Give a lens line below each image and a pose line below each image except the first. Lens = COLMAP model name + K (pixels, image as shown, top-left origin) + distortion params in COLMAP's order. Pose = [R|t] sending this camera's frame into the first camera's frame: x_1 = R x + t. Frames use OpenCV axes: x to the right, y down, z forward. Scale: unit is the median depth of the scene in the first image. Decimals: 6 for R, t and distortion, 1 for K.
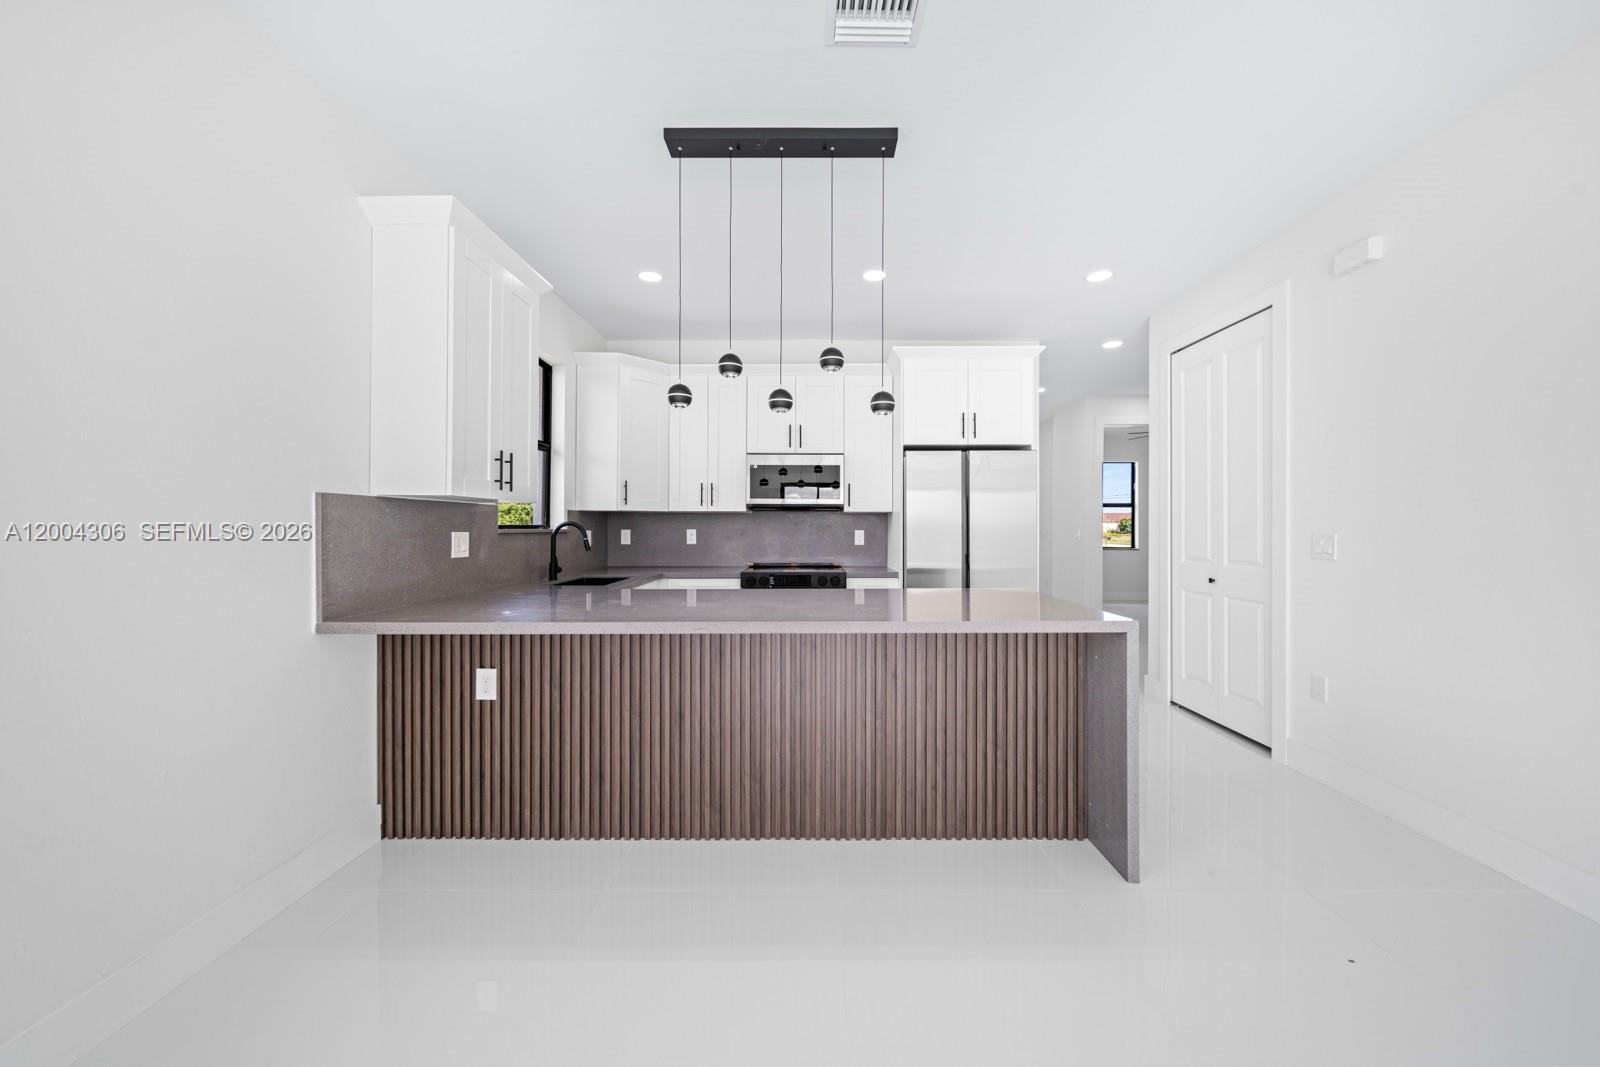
lens RADIAL K [[562.0, 0, 810.7], [0, 562.0, 529.1], [0, 0, 1]] dist [-0.000942, -0.000071]
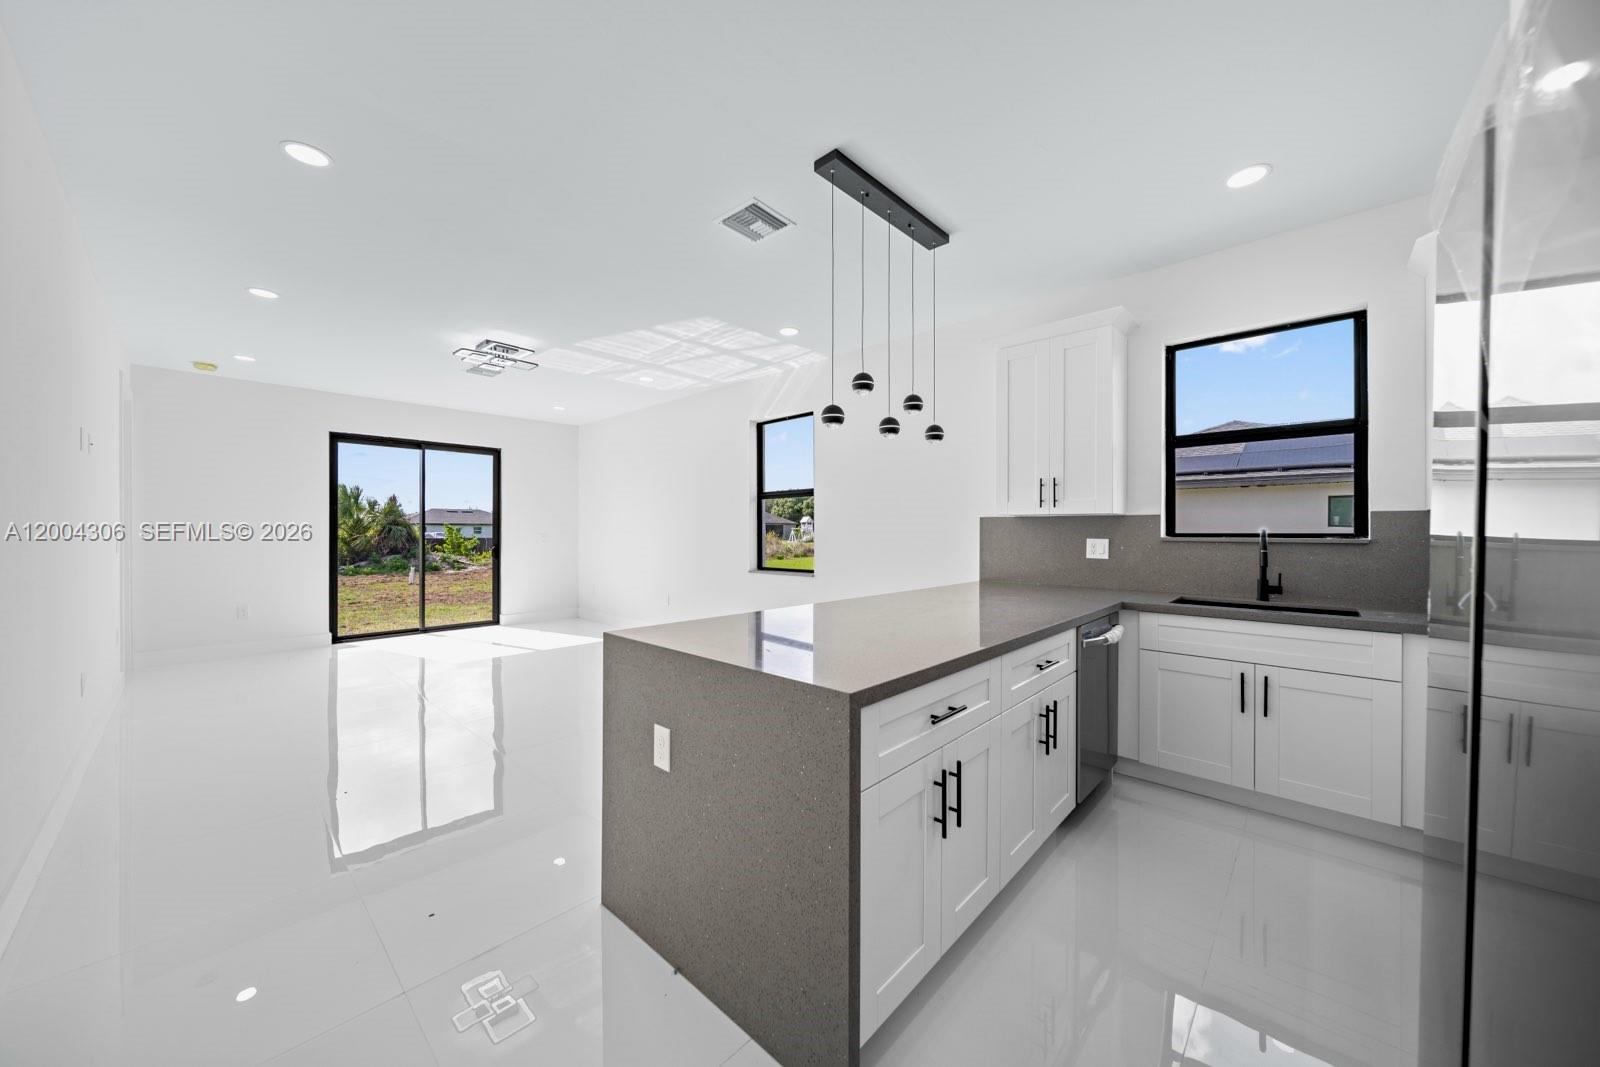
lens RADIAL K [[562.0, 0, 810.7], [0, 562.0, 529.1], [0, 0, 1]] dist [-0.000942, -0.000071]
pose [[-0.666700, -0.004049, -0.745315, 0.546704], [-0.005734, 0.999984, -0.000303, -0.008710], [0.745304, 0.004072, -0.666712, 0.982785]]
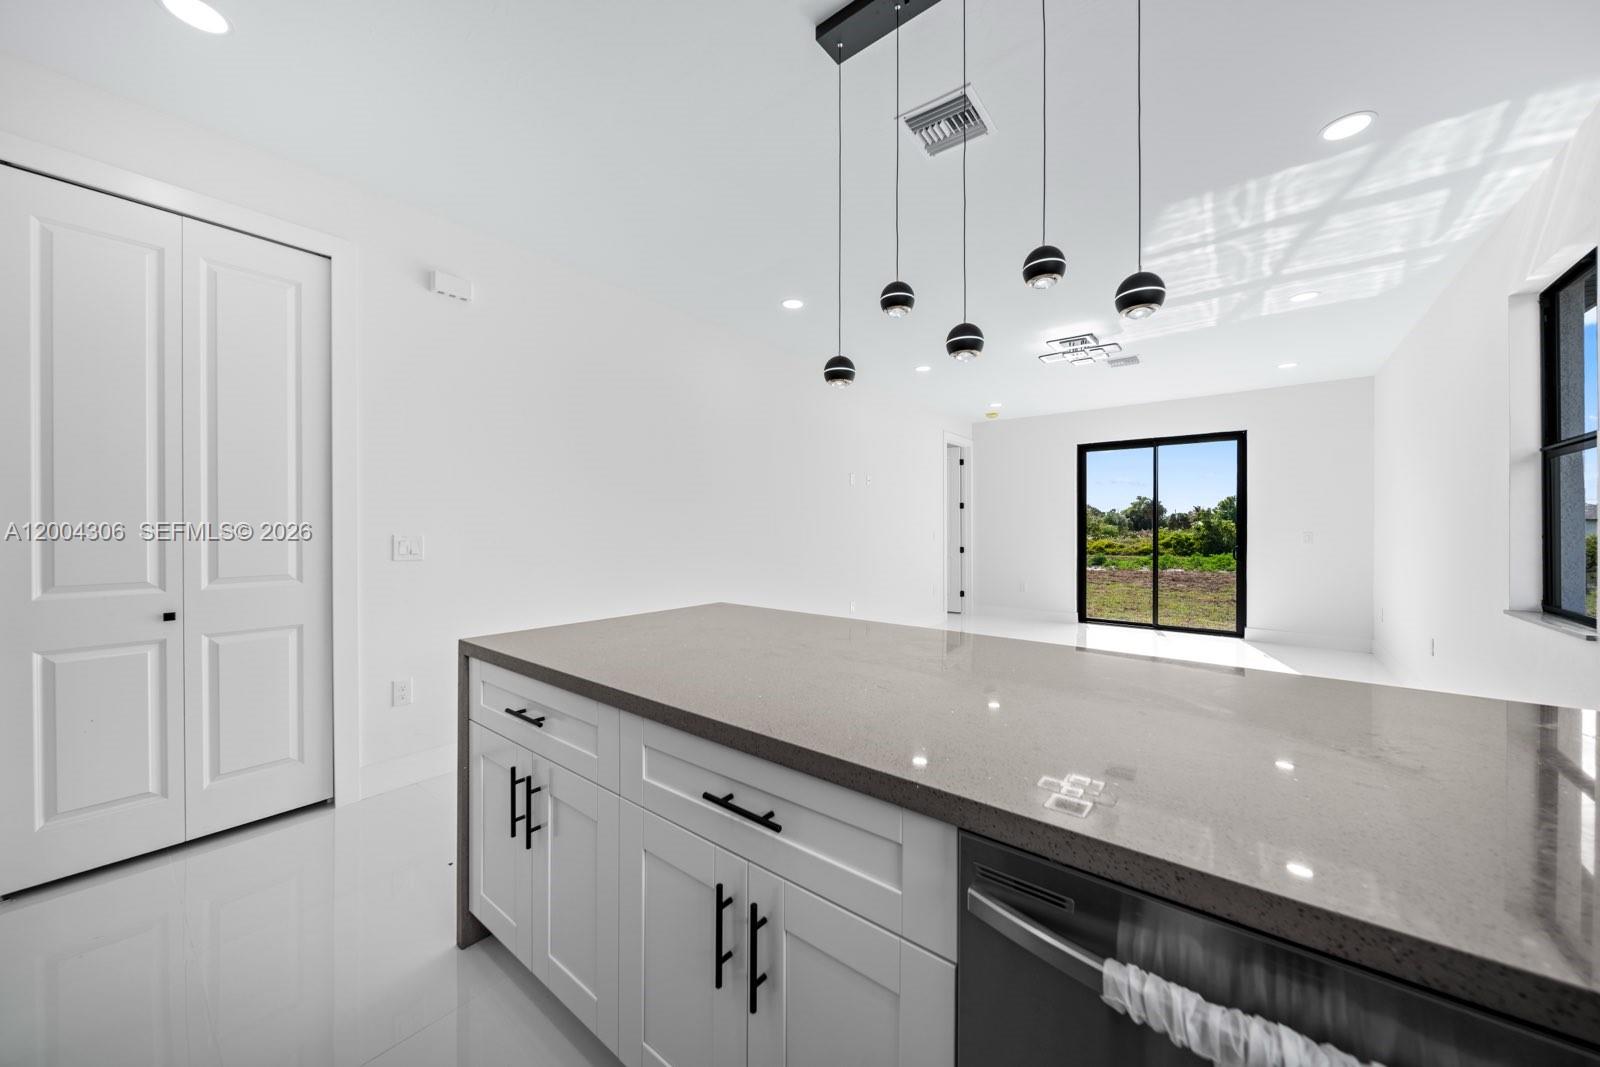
lens RADIAL K [[565.6, 0, 808.1], [0, 565.6, 525.2], [0, 0, 1]] dist [-0.005854, -0.000082]
pose [[-0.790368, -0.000937, 0.612631, -0.184668], [-0.000085, 0.999999, 0.001419, -0.007485], [-0.612632, 0.001069, -0.790368, 0.969260]]
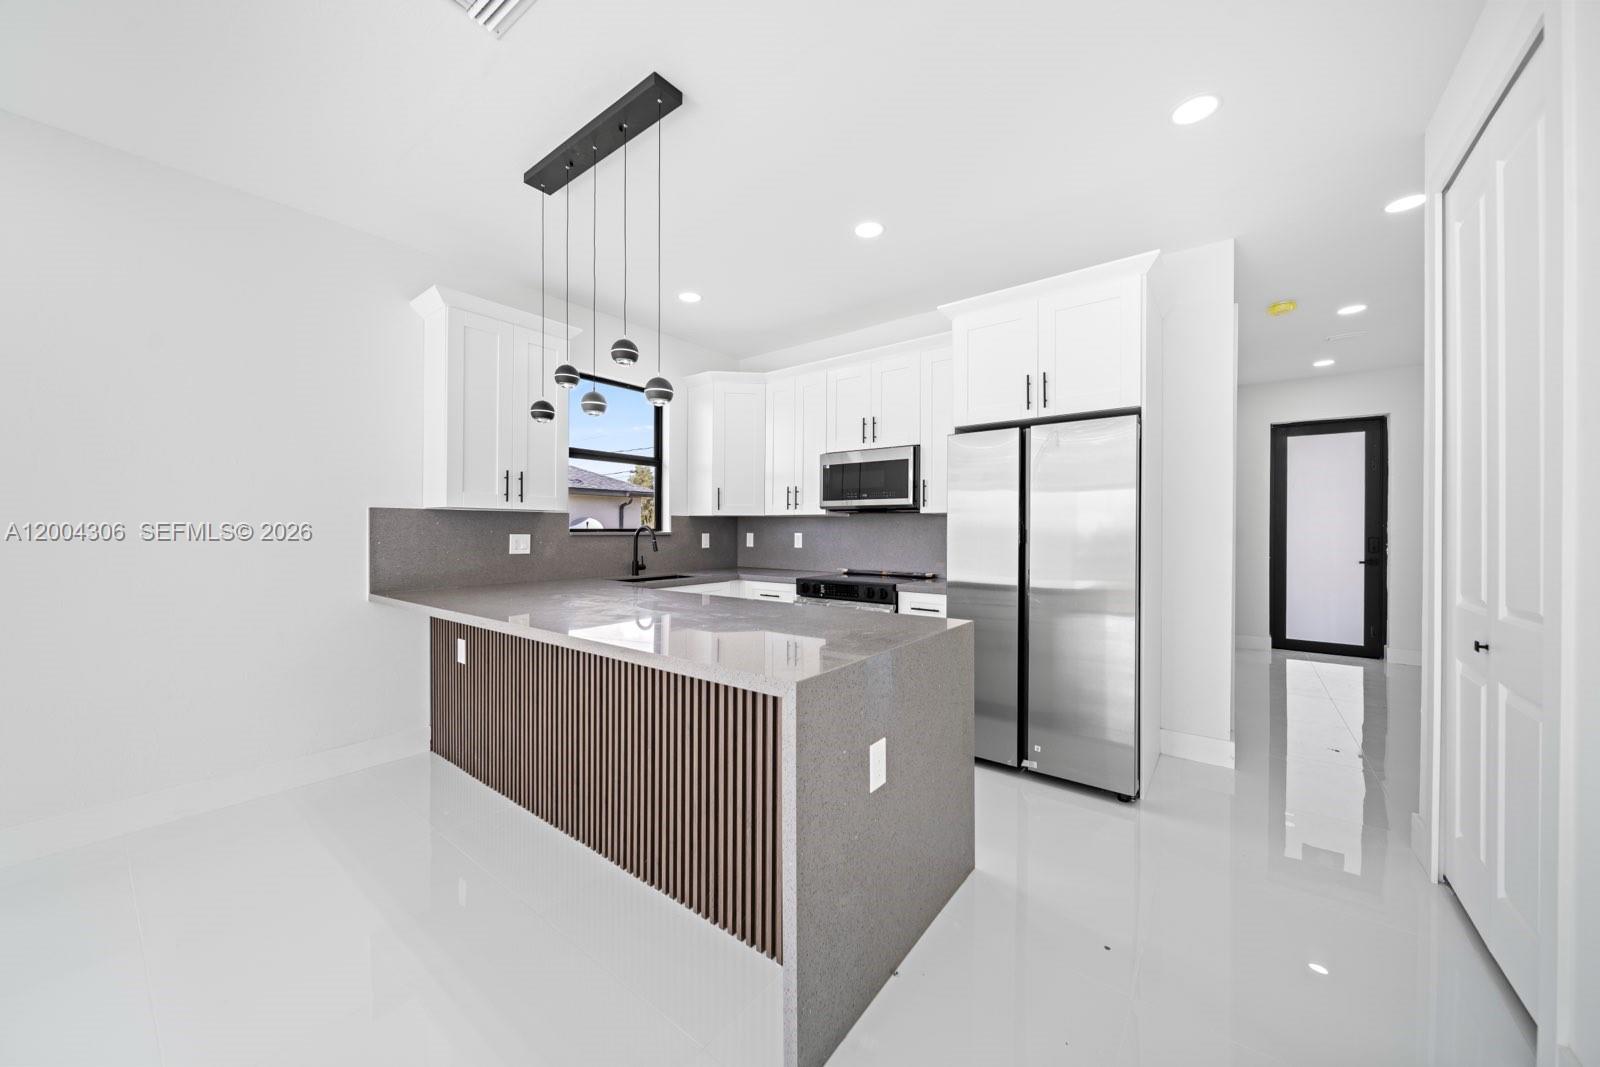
lens RADIAL K [[562.0, 0, 810.7], [0, 562.0, 529.1], [0, 0, 1]] dist [-0.000942, -0.000071]
pose [[0.802340, 0.001468, -0.596866, 0.496762], [-0.005191, 0.999976, -0.004518, -0.003022], [0.596845, 0.006723, 0.802329, 0.259400]]
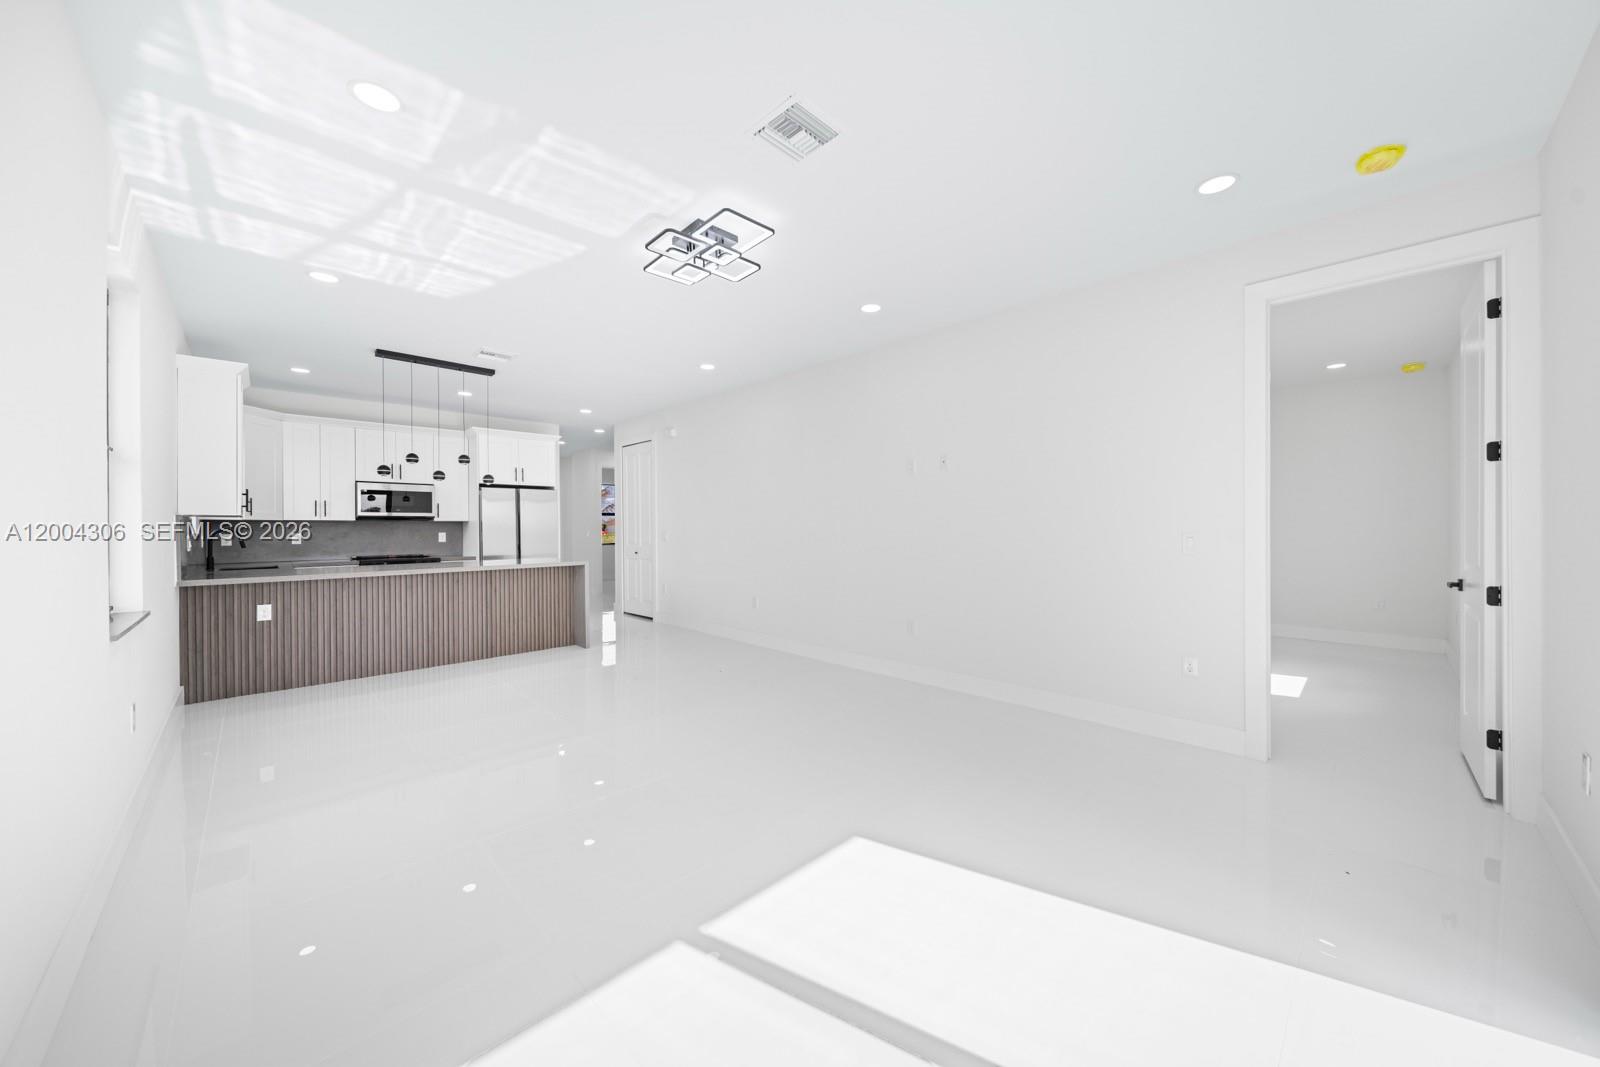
lens RADIAL K [[567.3, 0, 800.0], [0, 567.3, 533.5], [0, 0, 1]] dist [0.002600, -0.000089]
pose [[0.719680, -0.010547, 0.694226, -0.355880], [0.008723, 0.999943, 0.006149, 0.003996], [-0.694251, 0.001631, 0.719731, -0.993669]]
